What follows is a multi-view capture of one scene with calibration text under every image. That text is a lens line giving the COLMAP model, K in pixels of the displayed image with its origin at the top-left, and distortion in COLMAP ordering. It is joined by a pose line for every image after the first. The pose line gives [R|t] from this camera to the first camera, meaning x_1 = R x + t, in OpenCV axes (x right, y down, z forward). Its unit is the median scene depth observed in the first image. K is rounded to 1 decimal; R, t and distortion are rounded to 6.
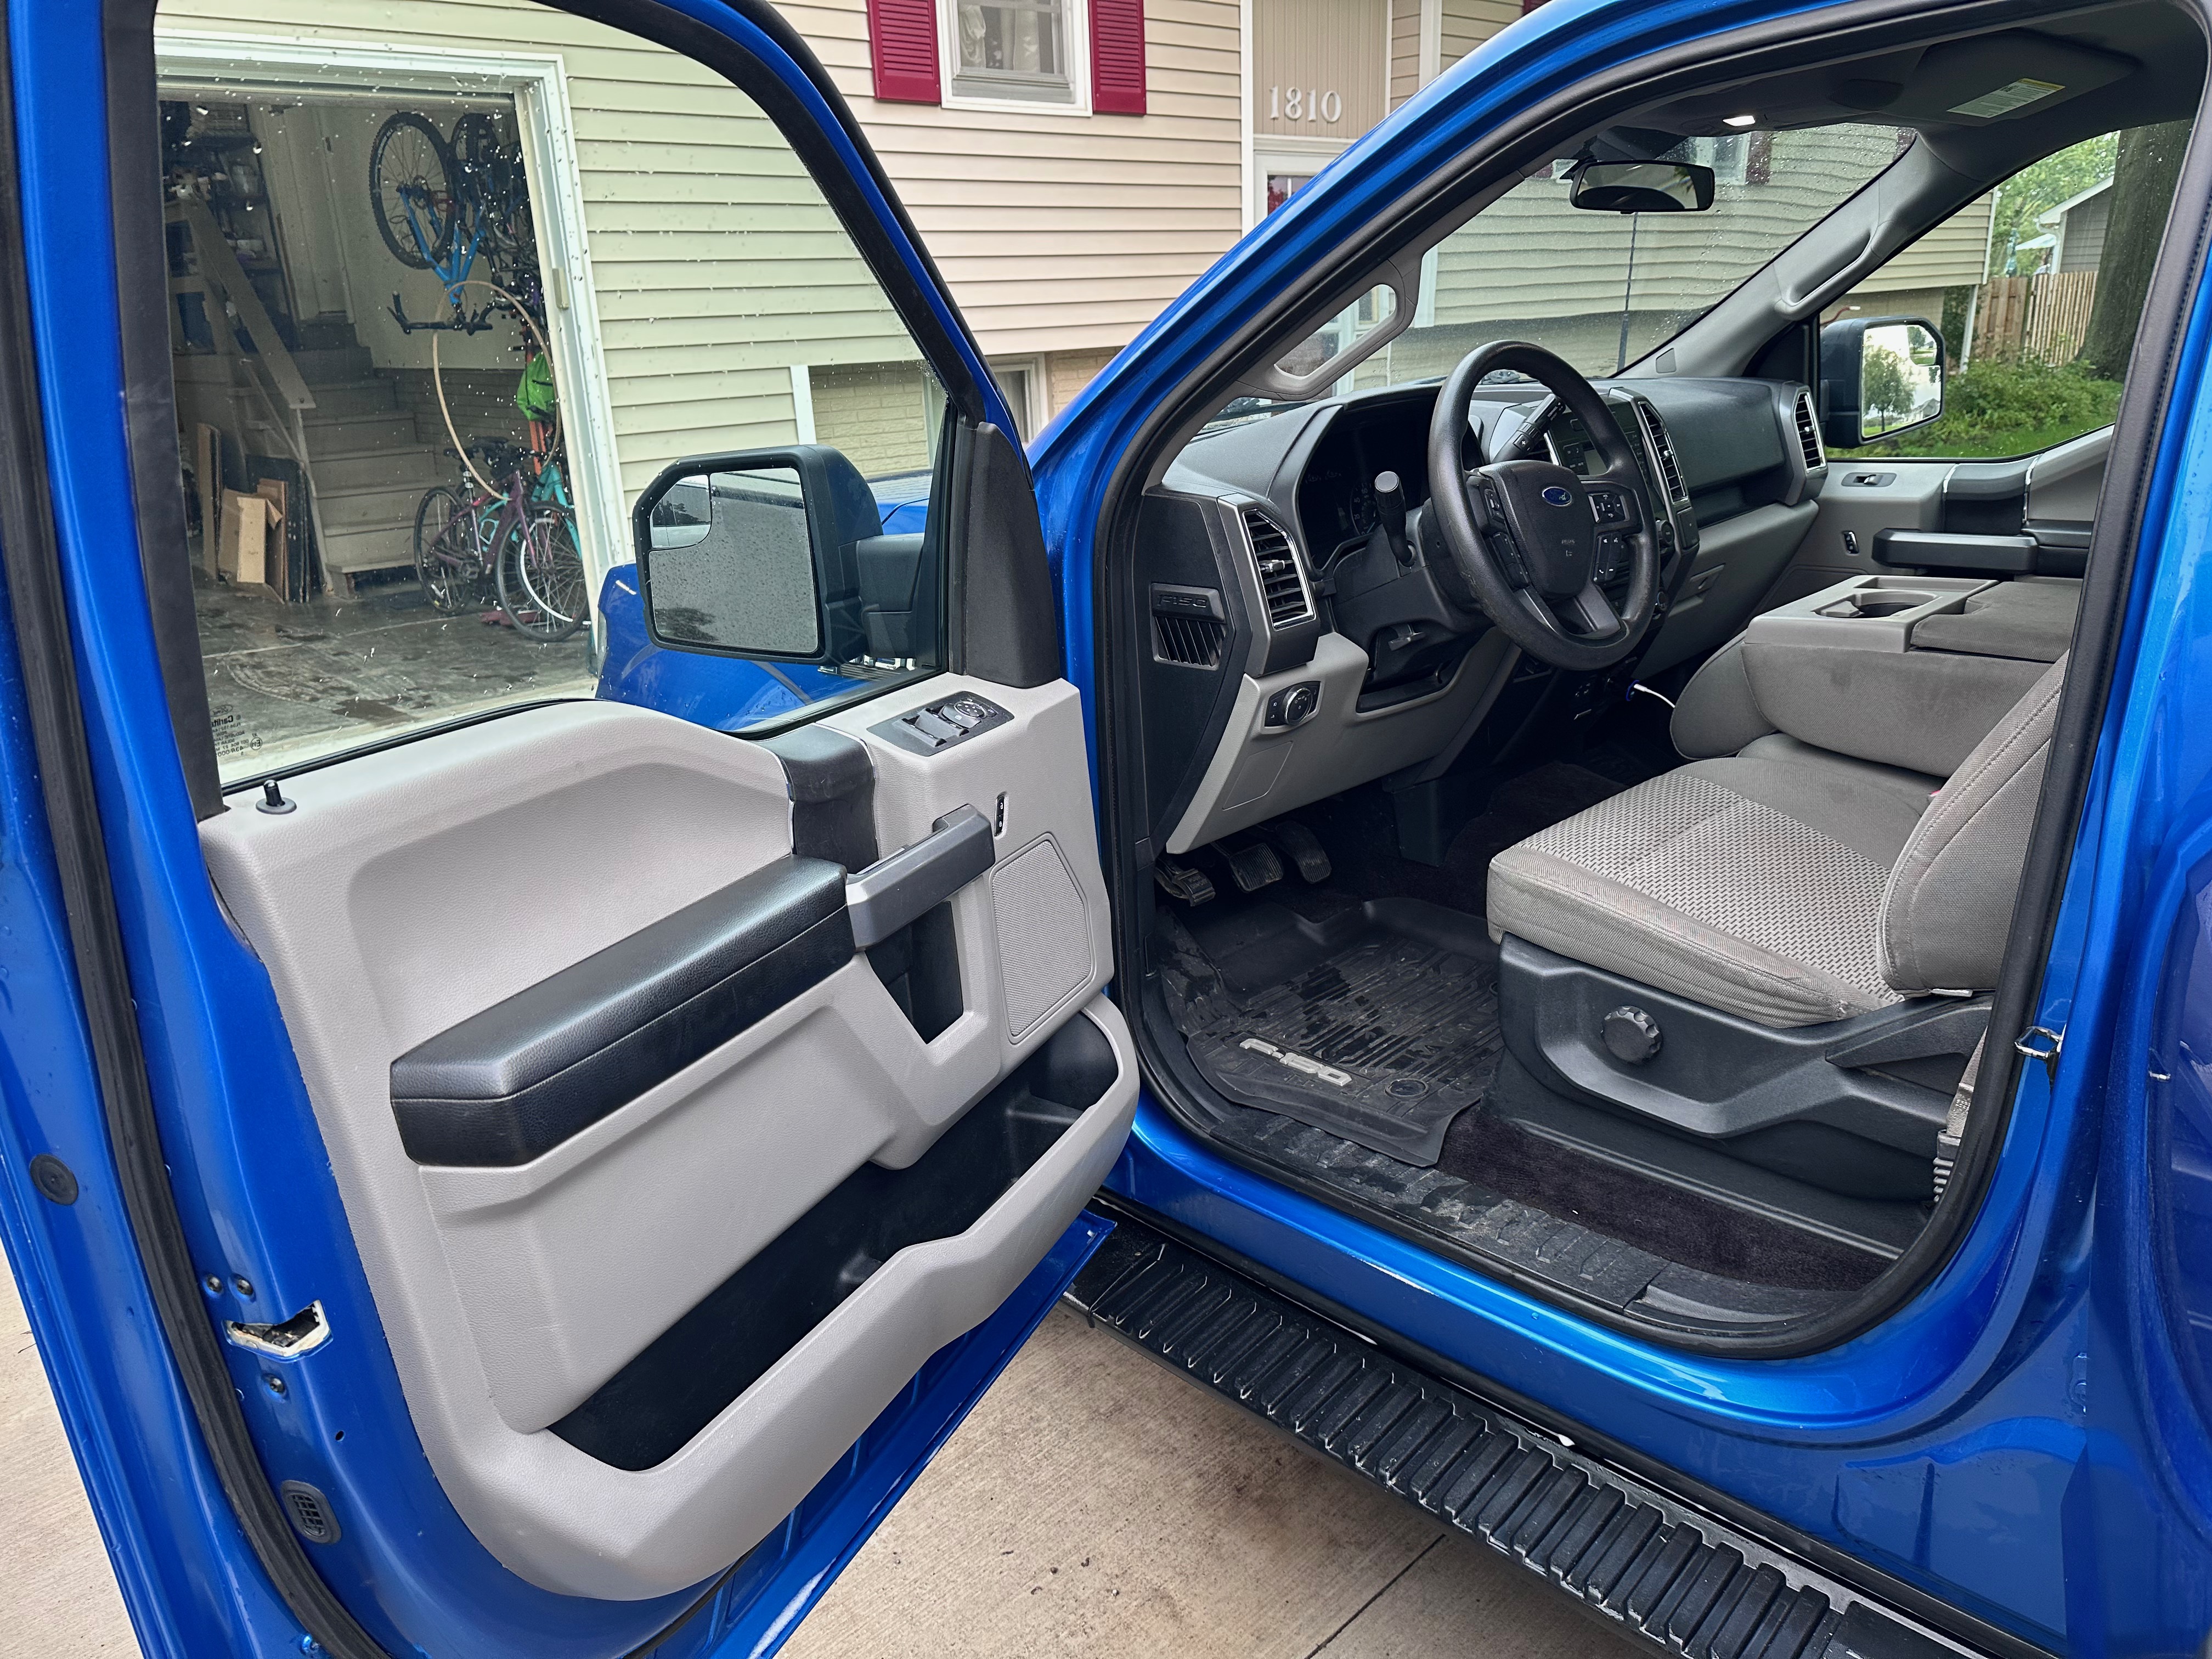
lens RADIAL K [[1534.6, 0, 1071.4], [0, 1534.6, 852.2], [0, 0, 1]] dist [0.089679, -0.170493]
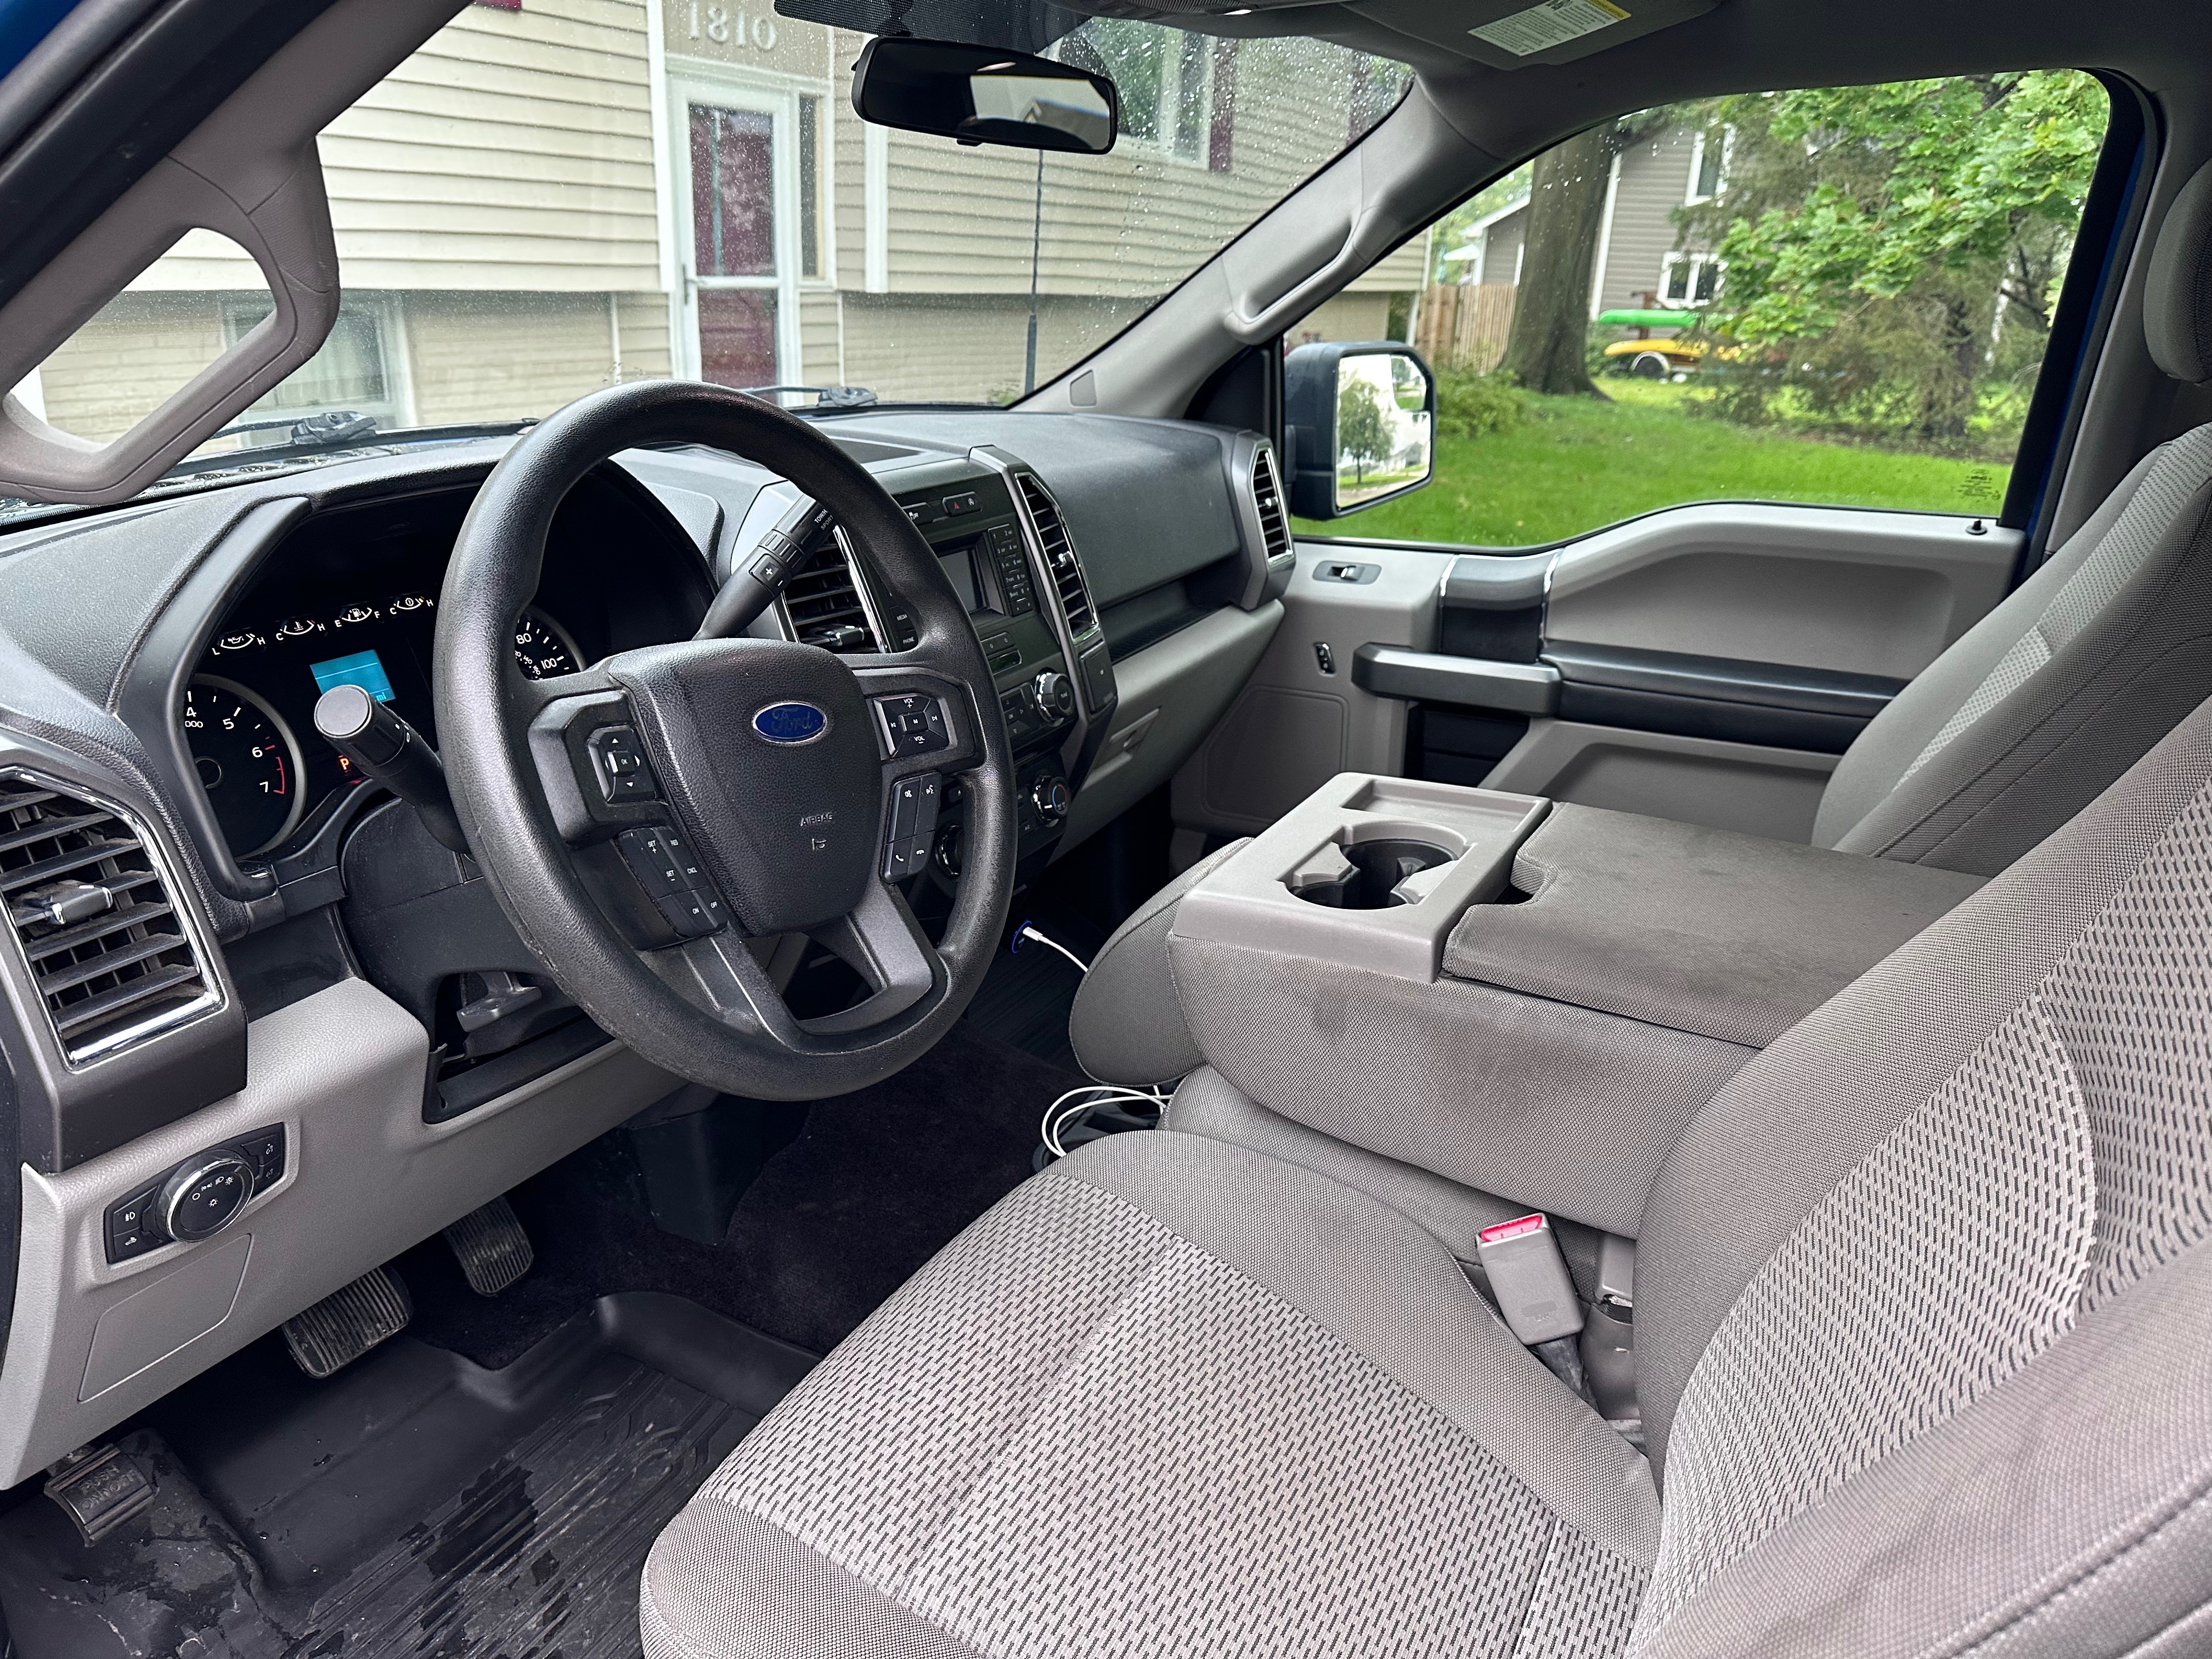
lens RADIAL K [[1522.5, 0, 1075.1], [0, 1522.5, 881.7], [0, 0, 1]] dist [0.037136, -0.040895]
pose [[0.950882, -0.034708, 0.307600, 0.179807], [0.020034, 0.998511, 0.050735, -0.144993], [-0.308903, -0.042081, 0.950162, 0.379763]]
